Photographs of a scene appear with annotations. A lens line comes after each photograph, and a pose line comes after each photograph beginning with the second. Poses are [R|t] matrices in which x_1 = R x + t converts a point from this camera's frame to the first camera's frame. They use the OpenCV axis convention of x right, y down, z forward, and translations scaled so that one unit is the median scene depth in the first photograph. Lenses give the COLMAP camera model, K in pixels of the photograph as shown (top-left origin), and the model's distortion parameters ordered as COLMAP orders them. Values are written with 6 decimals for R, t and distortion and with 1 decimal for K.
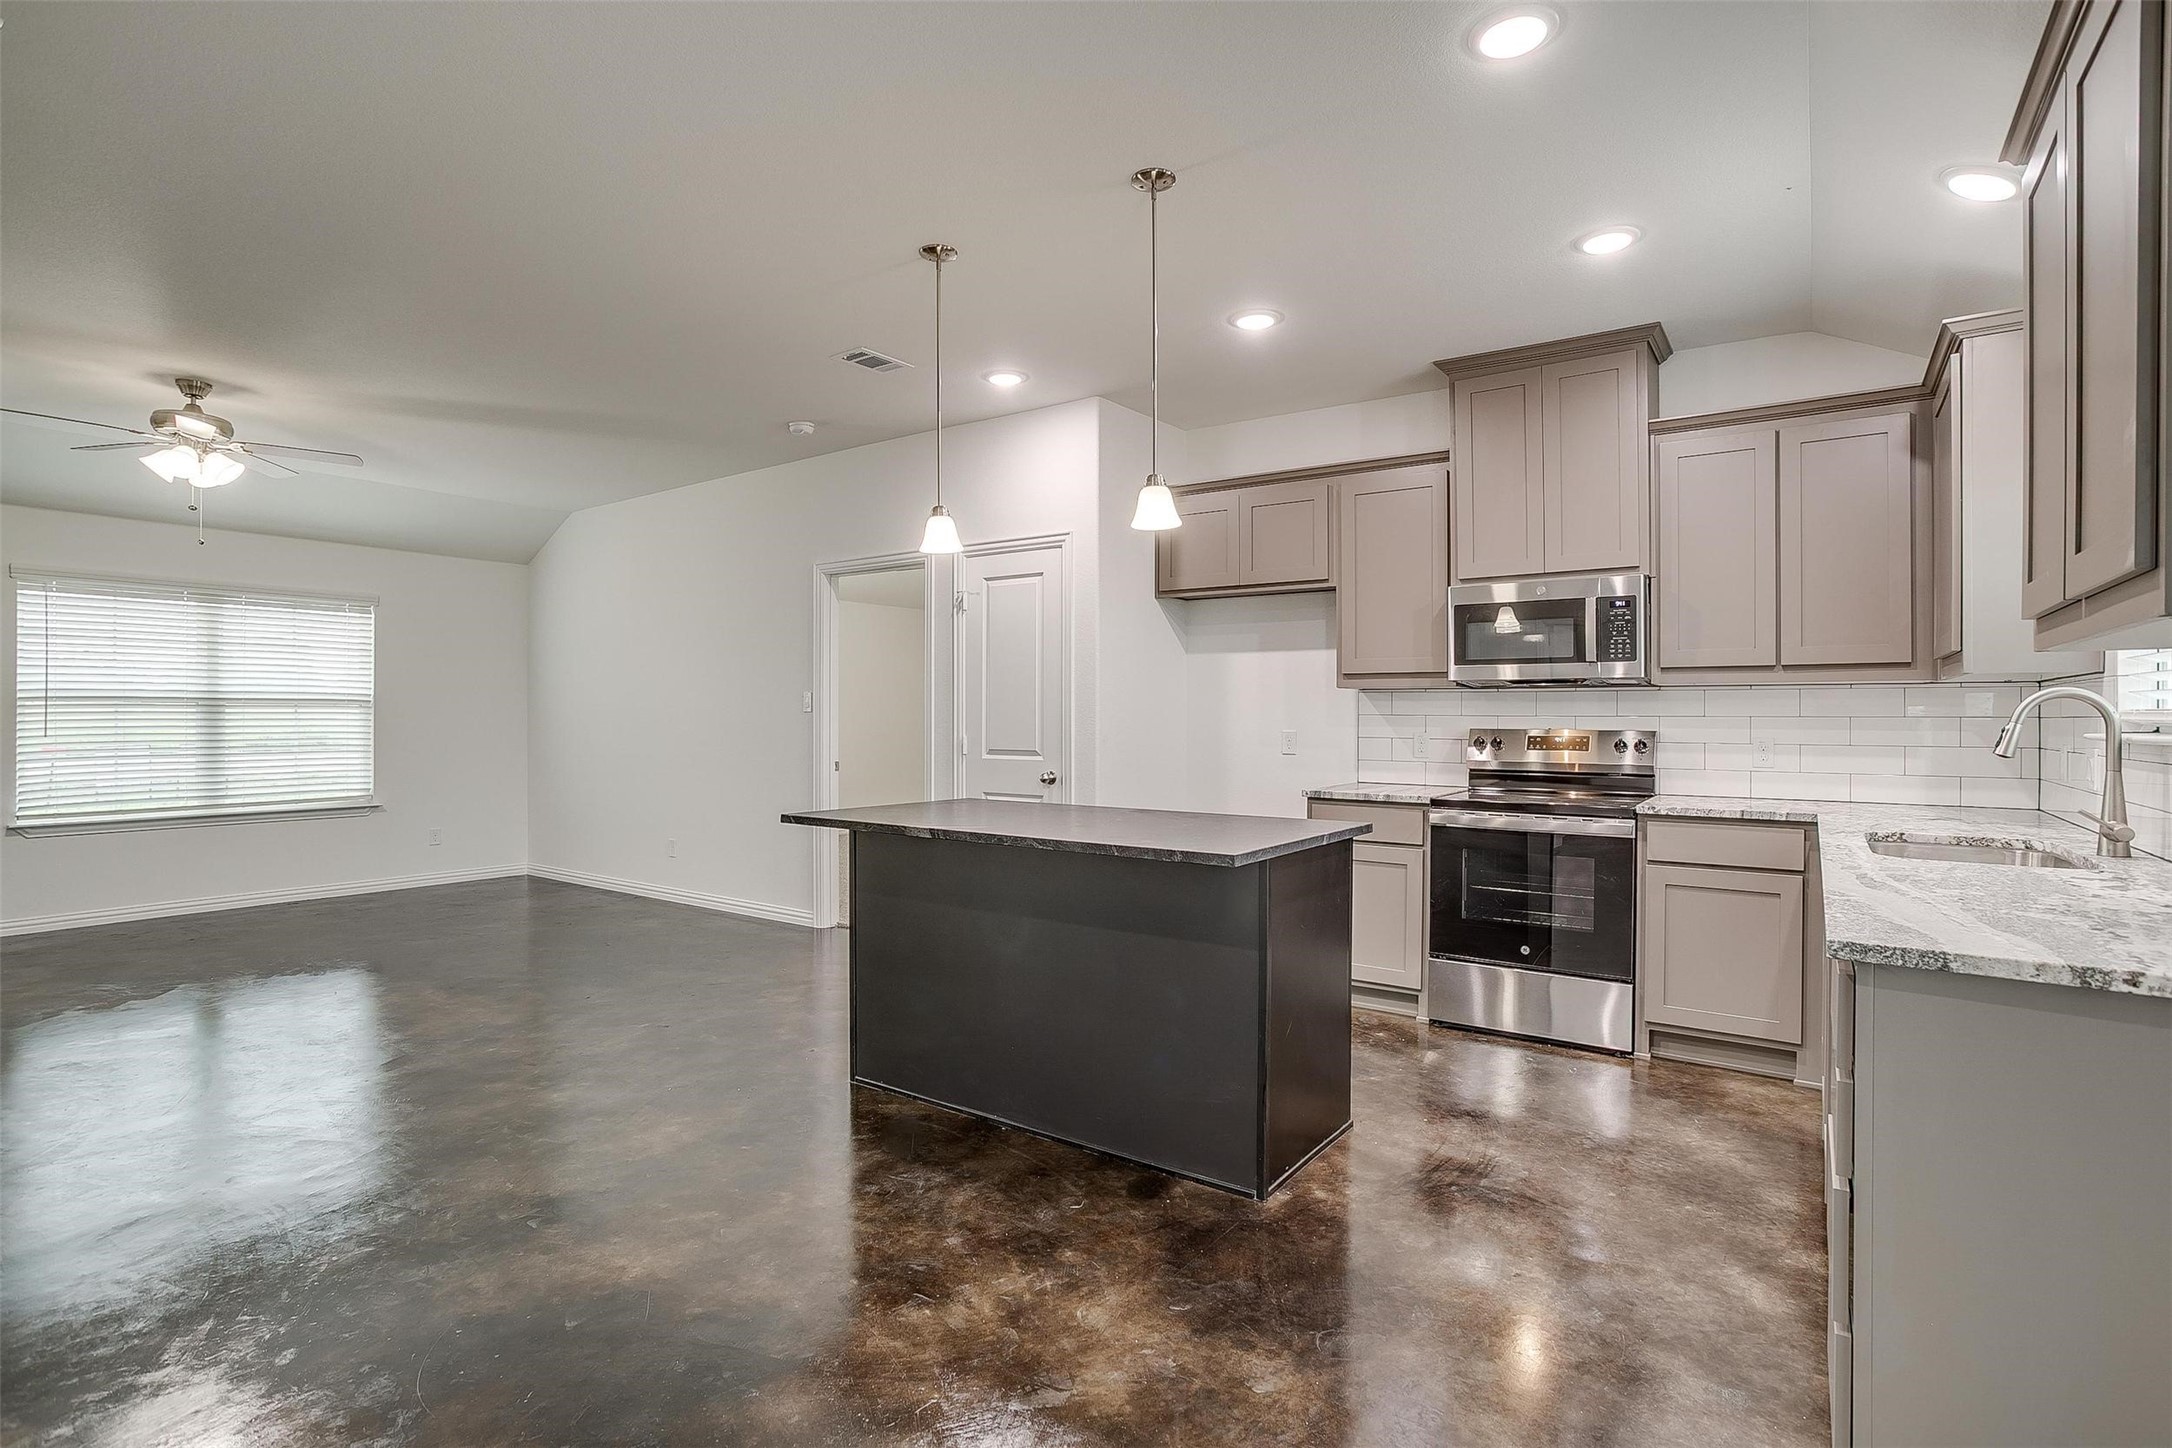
lens RADIAL K [[1049.1, 0, 1087.8], [0, 1049.1, 734.9], [0, 0, 1]] dist [-0.064452, 0.041313]
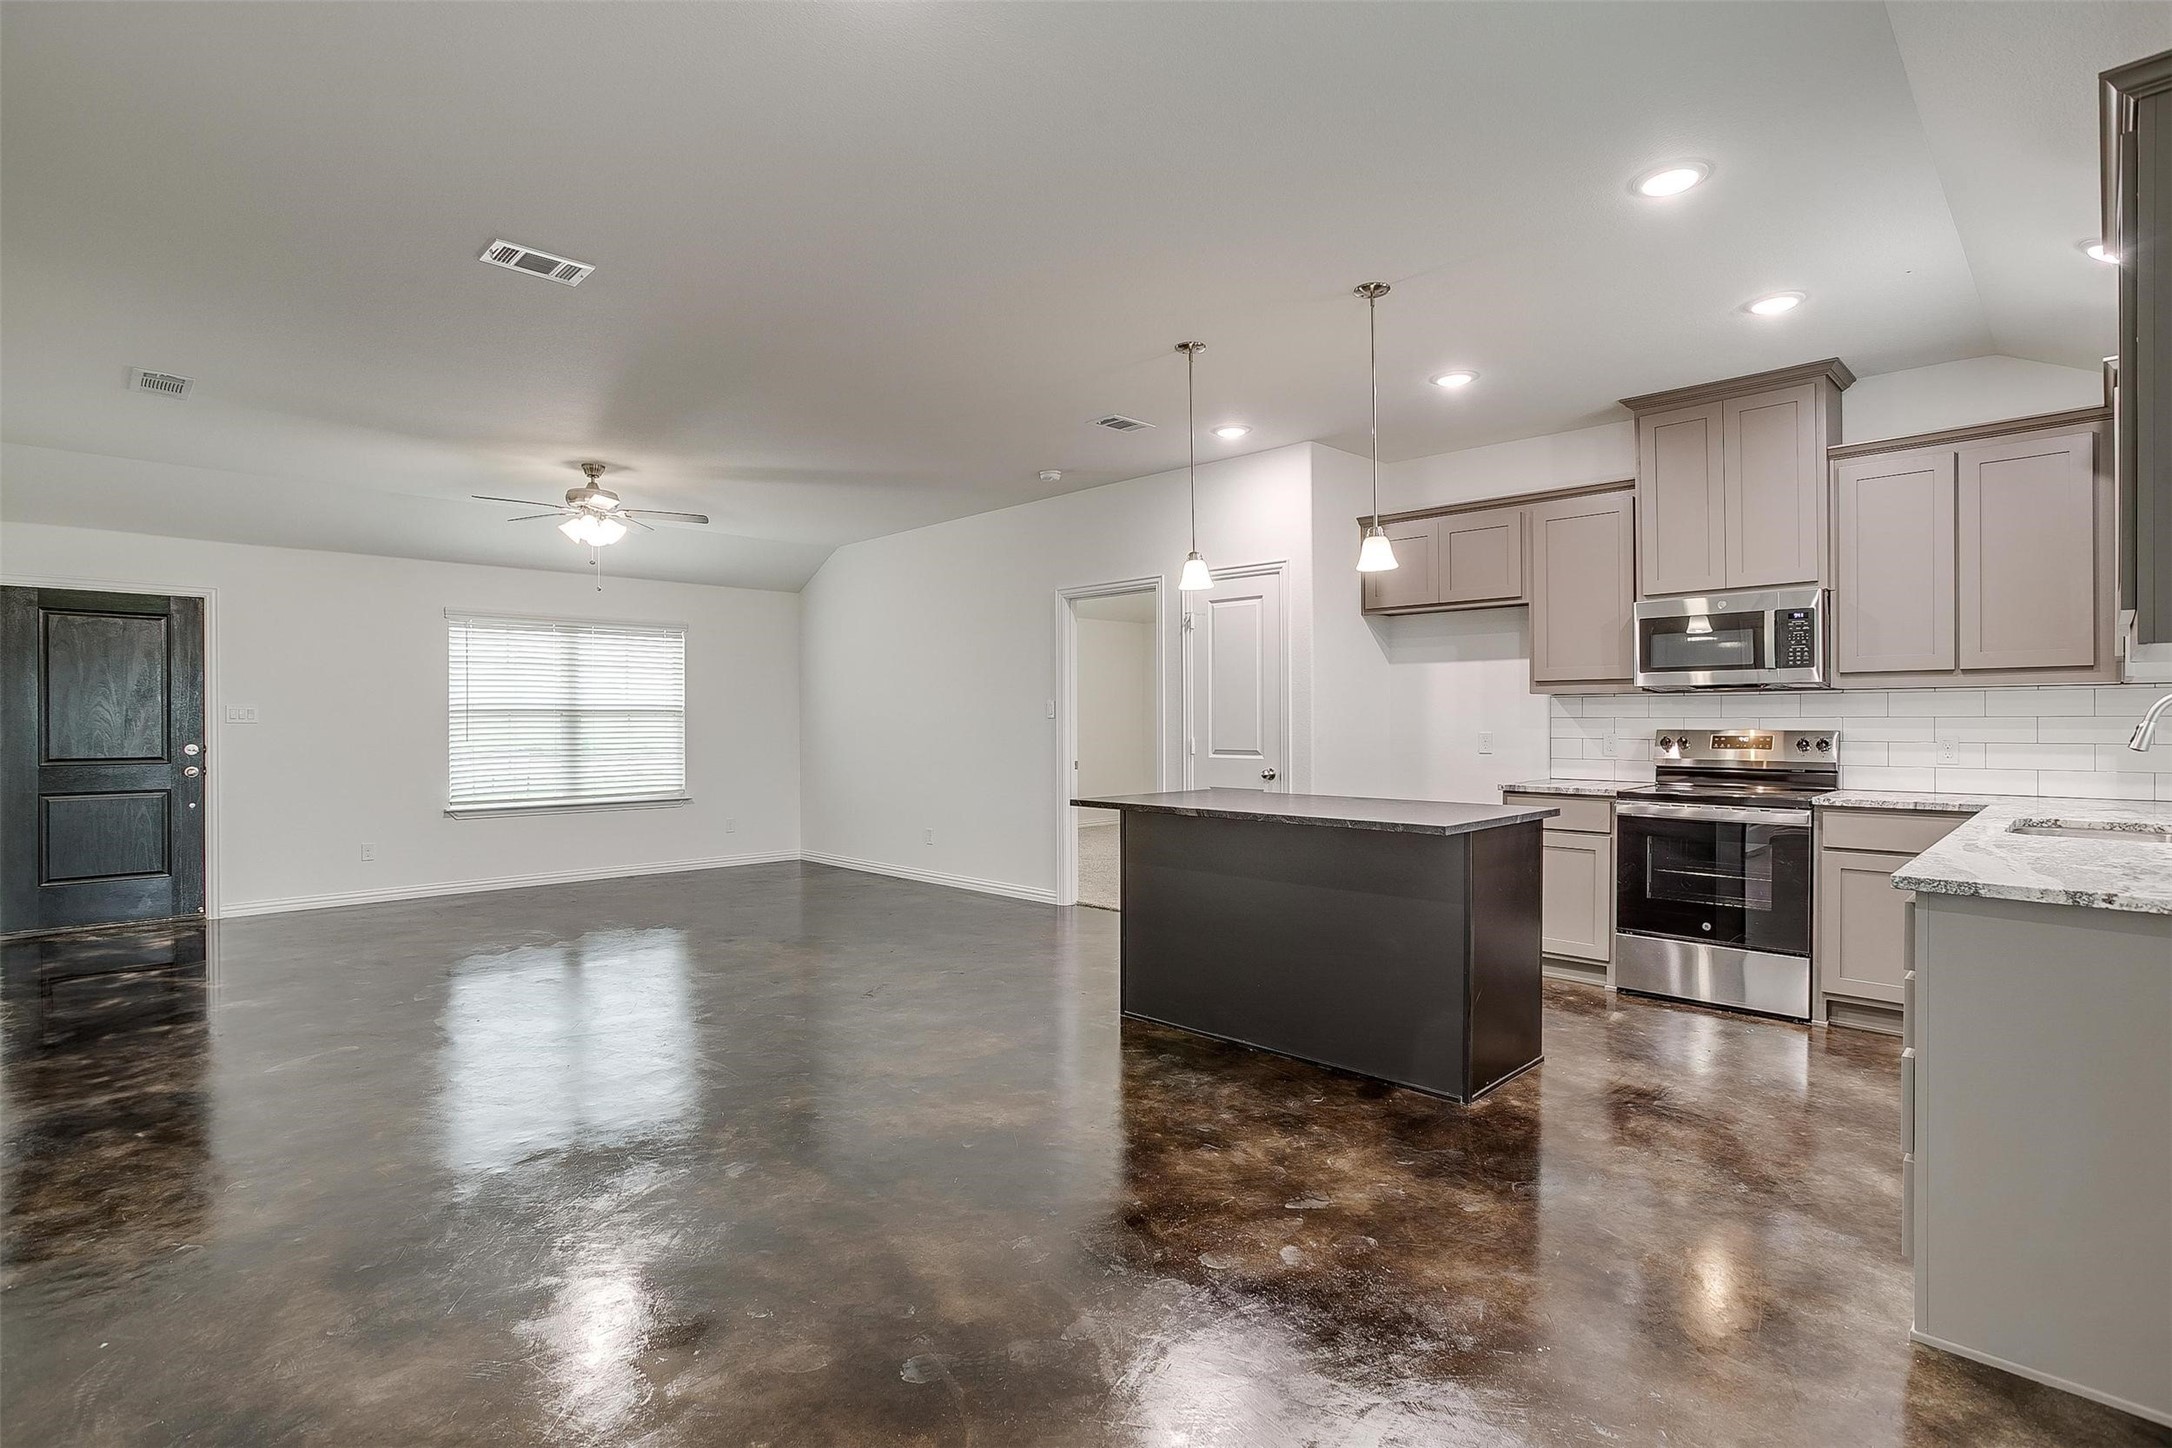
lens RADIAL K [[1049.1, 0, 1087.8], [0, 1049.1, 734.9], [0, 0, 1]] dist [-0.064452, 0.041313]
pose [[0.985166, -0.003527, -0.171567, -0.045939], [0.002720, 0.999984, -0.004940, 0.004021], [0.171582, 0.004400, 0.985160, -0.213970]]
